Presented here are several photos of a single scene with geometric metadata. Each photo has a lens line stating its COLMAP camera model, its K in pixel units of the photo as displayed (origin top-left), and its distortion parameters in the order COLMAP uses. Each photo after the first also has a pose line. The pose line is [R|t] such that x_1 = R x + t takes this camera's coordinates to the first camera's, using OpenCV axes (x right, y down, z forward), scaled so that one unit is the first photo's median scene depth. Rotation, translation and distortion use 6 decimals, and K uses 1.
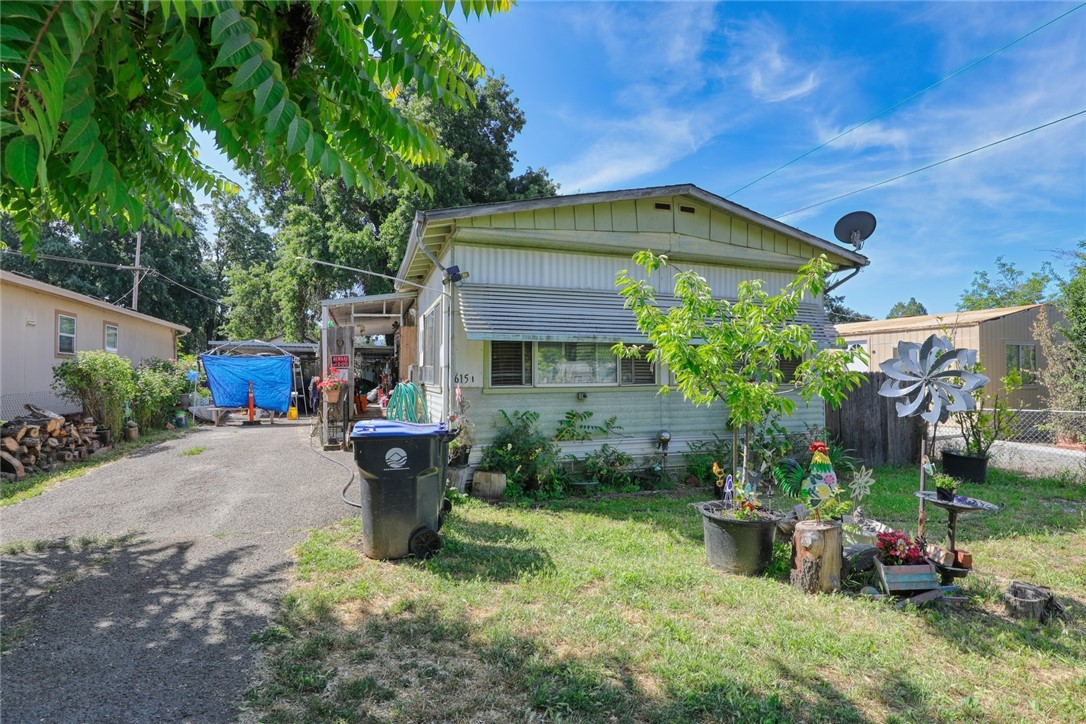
lens RADIAL K [[513.0, 0, 543.0], [0, 513.0, 362.0], [0, 0, 1]] dist [-0.029782, 0.001106]
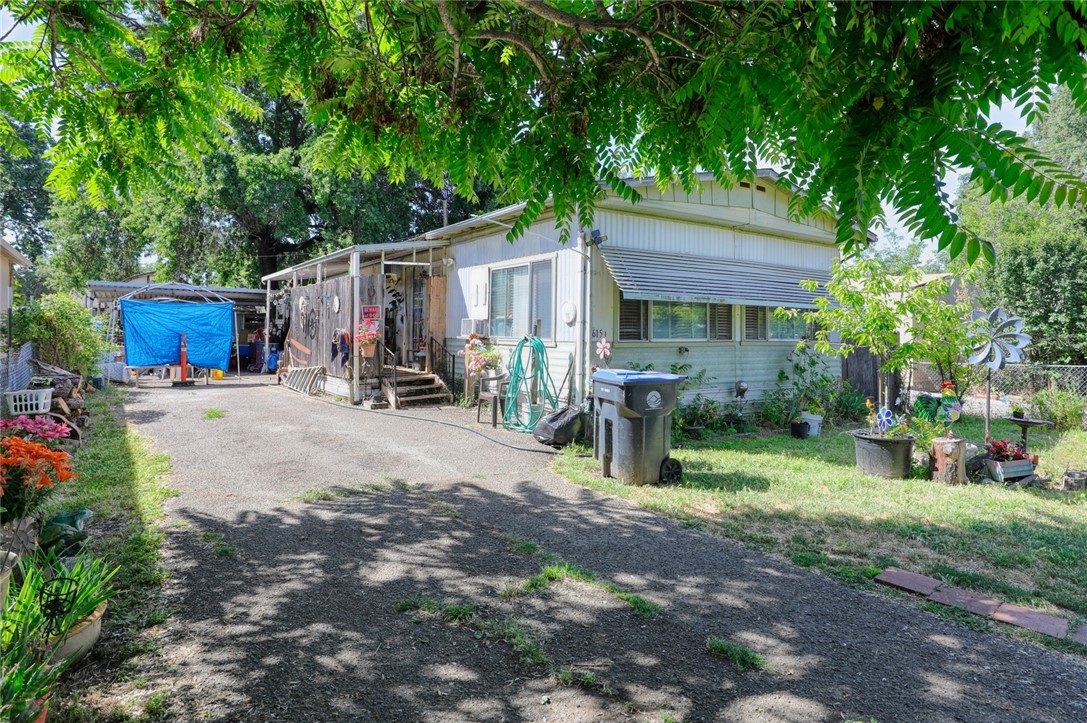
lens RADIAL K [[610.6, 0, 543.4], [0, 610.6, 303.9], [0, 0, 1]] dist [-0.007260, -0.001310]
pose [[0.964699, 0.024616, 0.262201, -0.567179], [-0.020446, 0.999618, -0.018619, -0.003223], [-0.262559, 0.012601, 0.964834, -0.200745]]
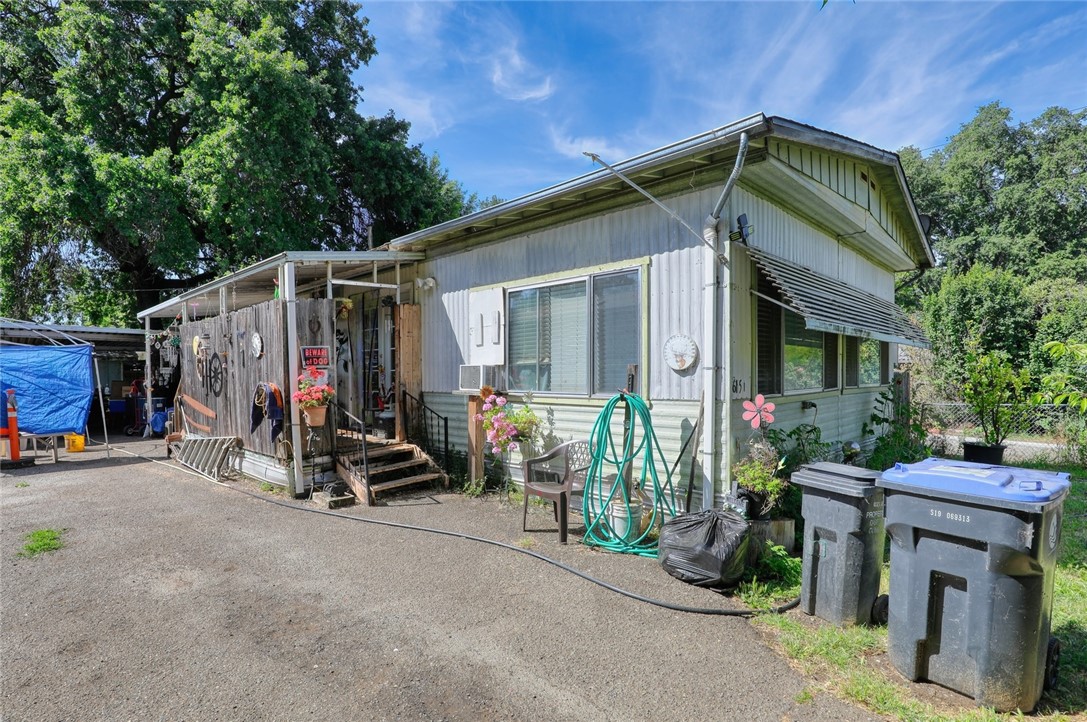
lens RADIAL K [[540.4, 0, 542.1], [0, 540.4, 387.8], [0, 0, 1]] dist [-0.025747, 0.000583]
pose [[0.891736, -0.017605, 0.452212, -0.654953], [-0.007835, 0.998493, 0.054324, -0.001742], [-0.452487, -0.051986, 0.890254, 0.454208]]
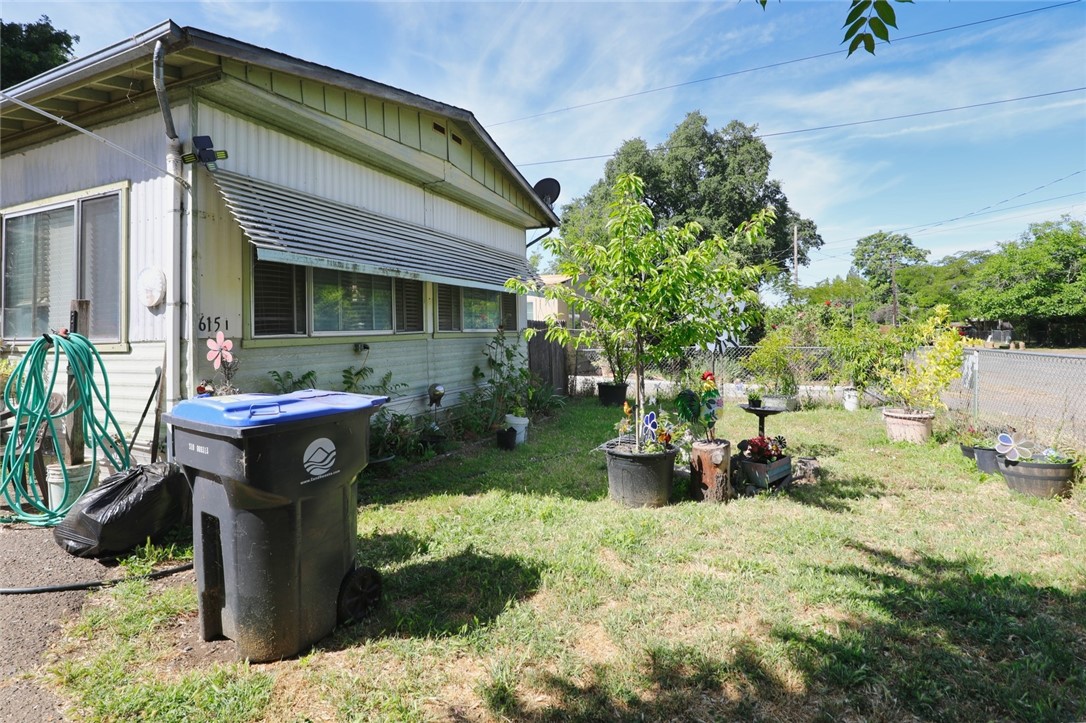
lens RADIAL K [[534.0, 0, 536.4], [0, 534.0, 318.0], [0, 0, 1]] dist [-0.030939, 0.000578]
pose [[0.666150, 0.005371, 0.745798, -0.342205], [-0.003444, 0.999986, -0.004125, 0.024600], [-0.745810, 0.000179, 0.666159, 0.275314]]
